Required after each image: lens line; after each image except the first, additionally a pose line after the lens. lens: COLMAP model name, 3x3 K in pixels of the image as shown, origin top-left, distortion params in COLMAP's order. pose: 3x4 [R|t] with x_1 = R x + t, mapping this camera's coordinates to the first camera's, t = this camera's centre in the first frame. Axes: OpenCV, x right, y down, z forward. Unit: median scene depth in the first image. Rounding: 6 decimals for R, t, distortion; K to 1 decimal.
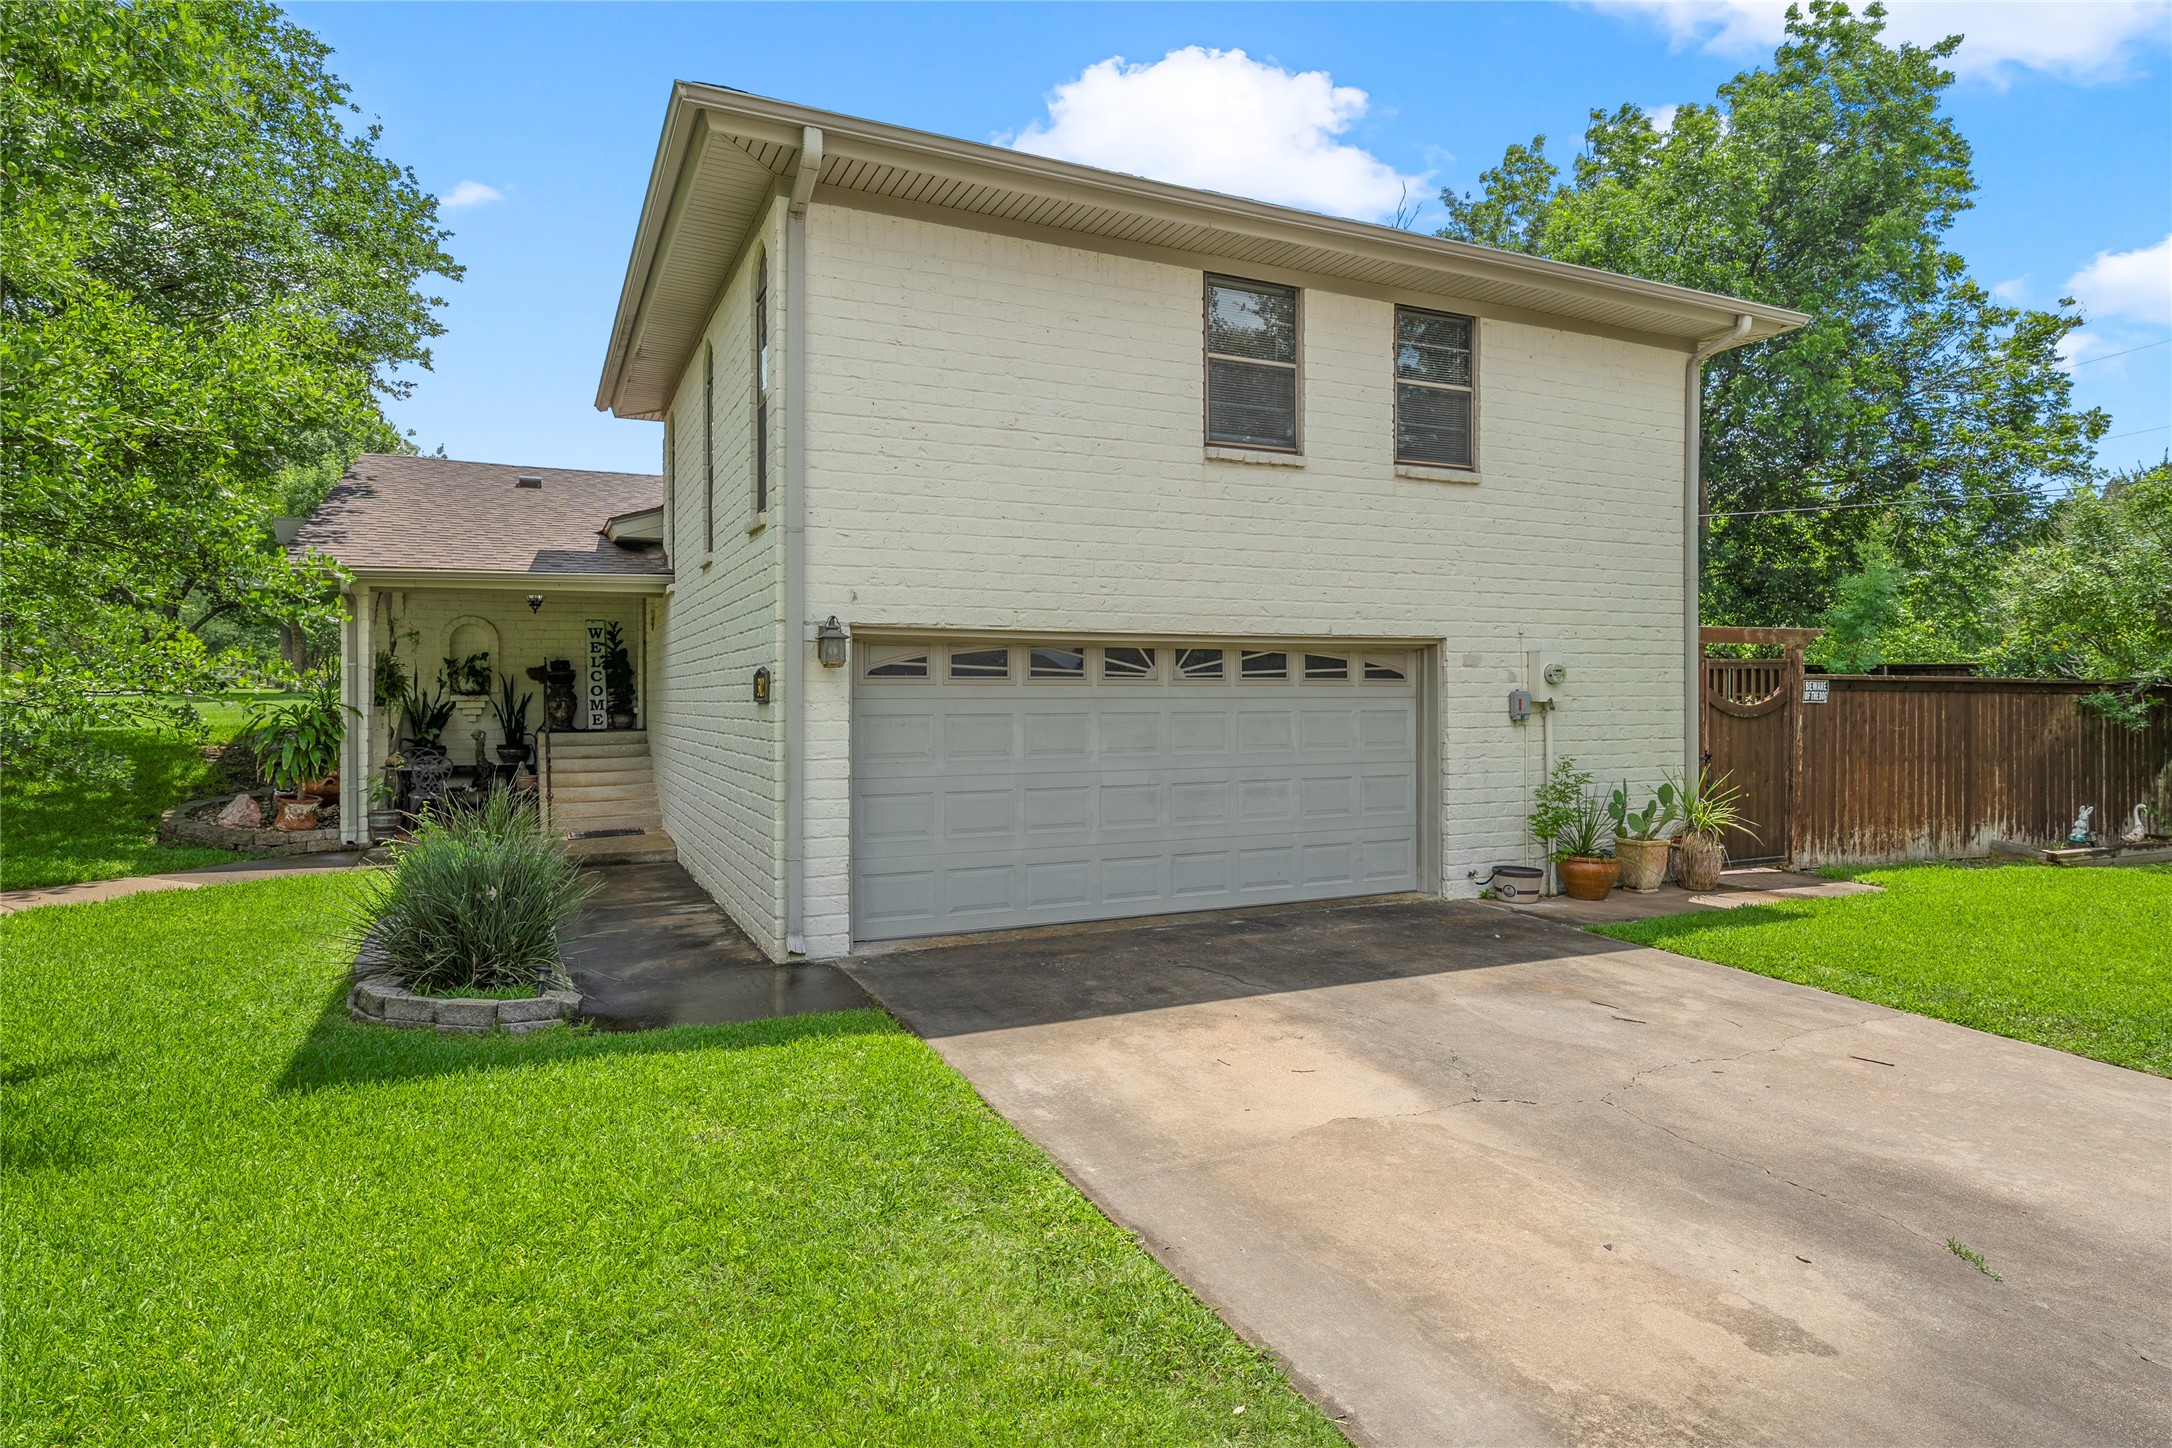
lens RADIAL K [[1193.3, 0, 1081.9], [0, 1193.3, 691.7], [0, 0, 1]] dist [0.004547, -0.001047]
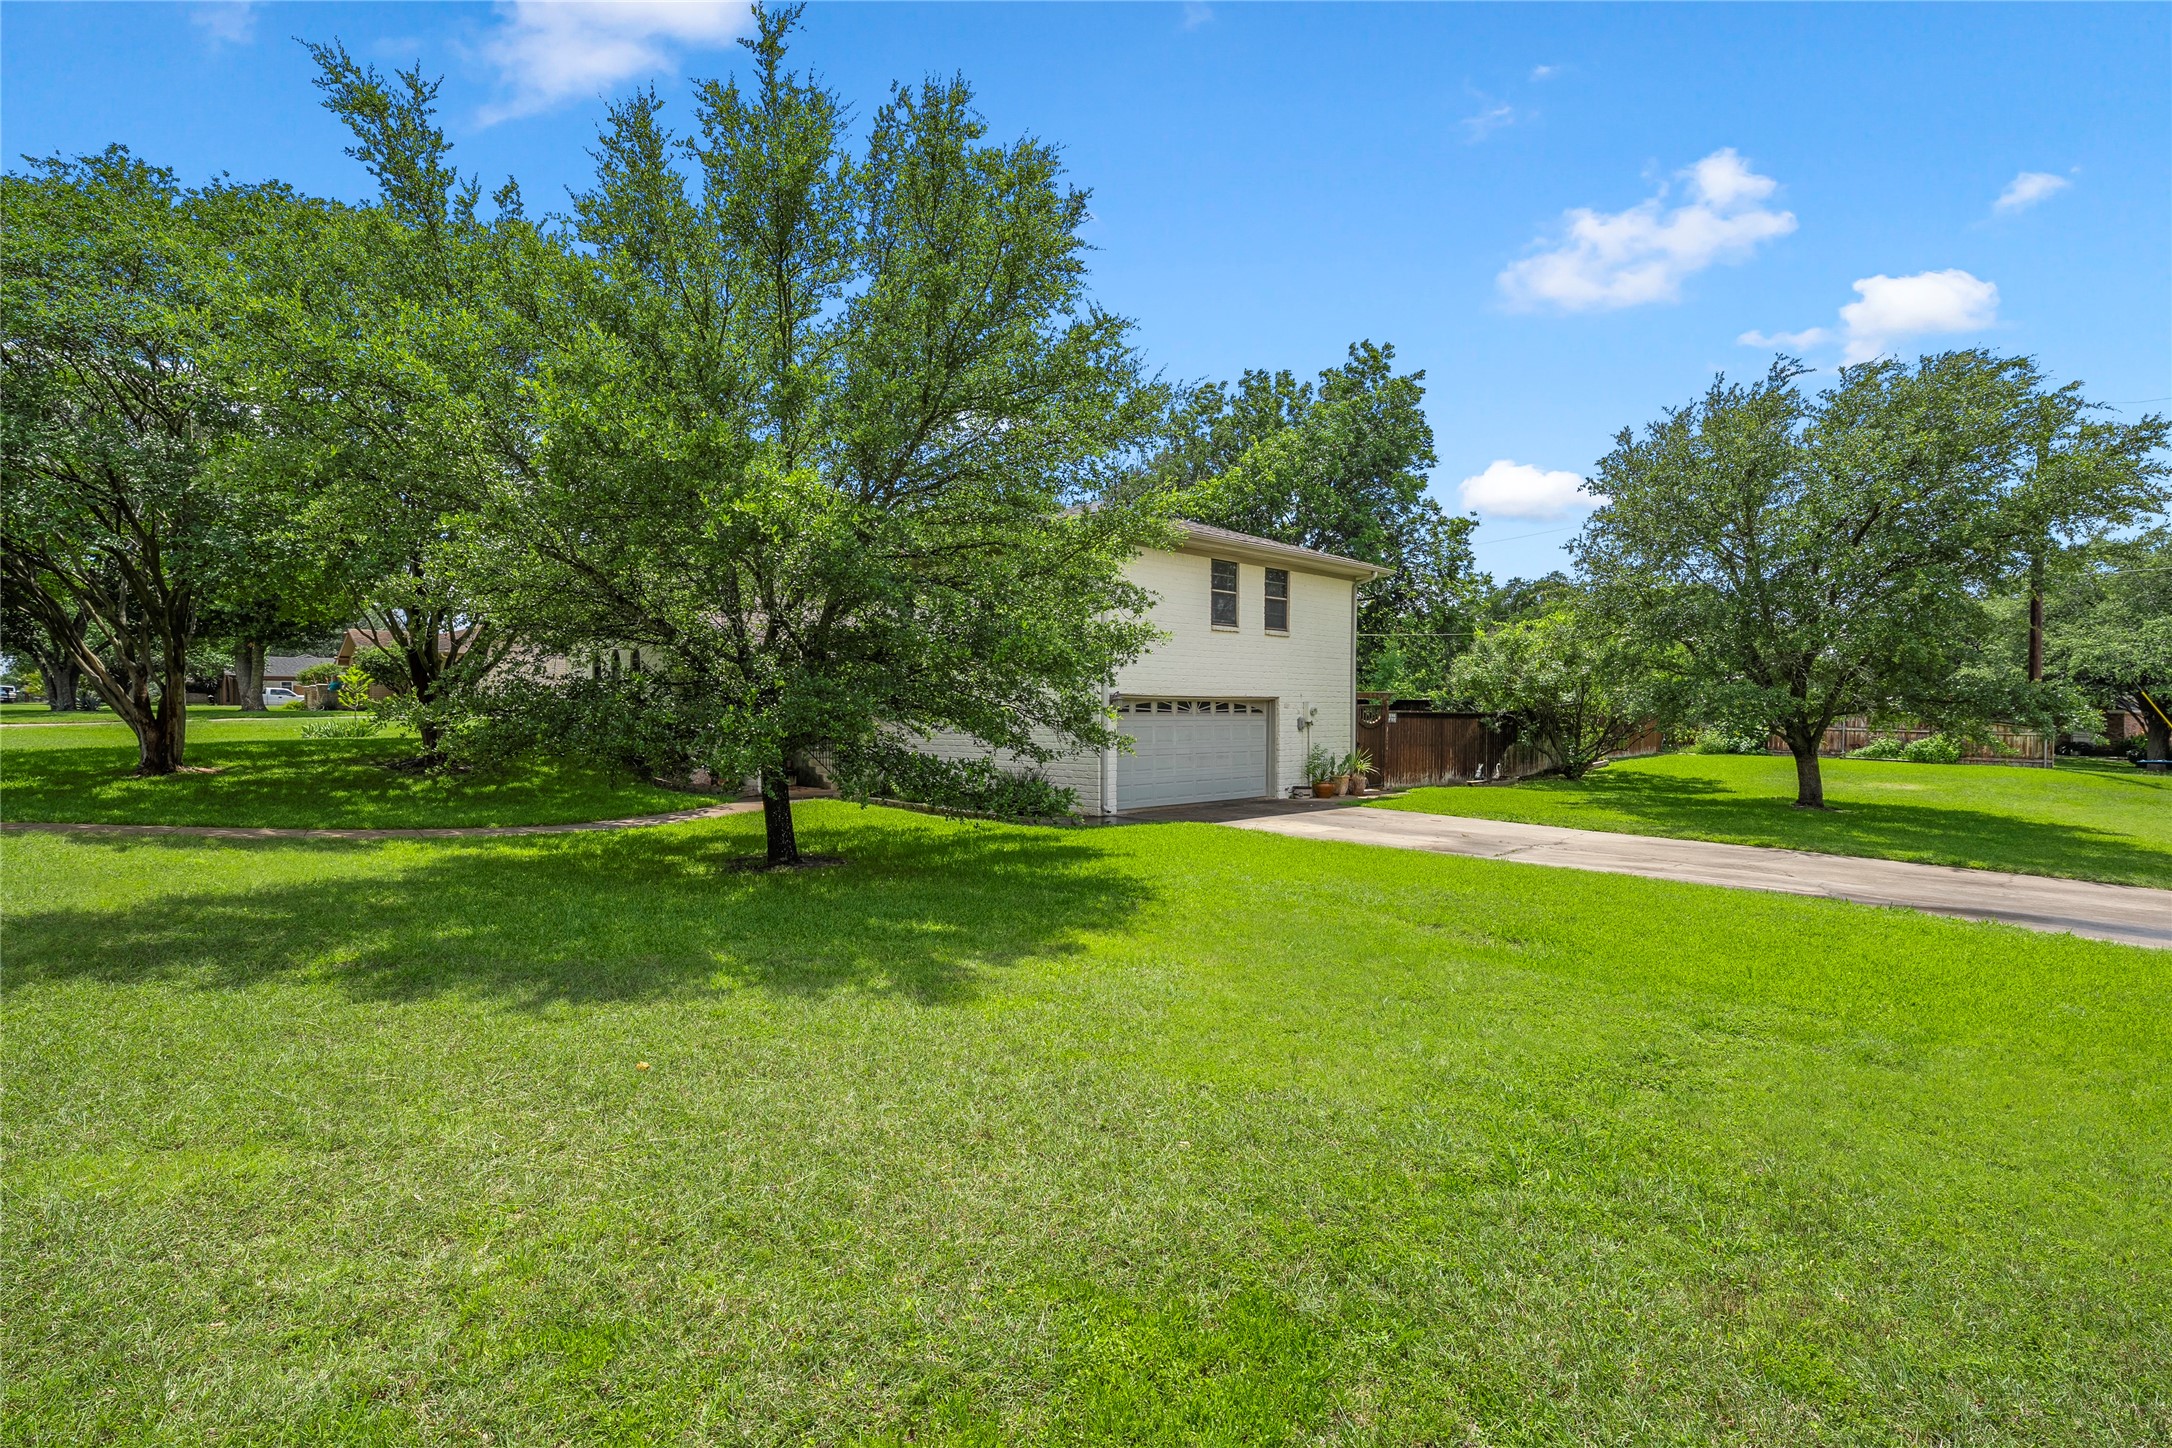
lens RADIAL K [[1068.5, 0, 1087.8], [0, 1068.5, 732.9], [0, 0, 1]] dist [-0.001310, 0.000002]
pose [[0.939612, -0.004307, 0.342214, -0.861762], [-0.002064, 0.999831, 0.018251, -0.009031], [-0.342235, -0.017855, 0.939445, -1.009900]]
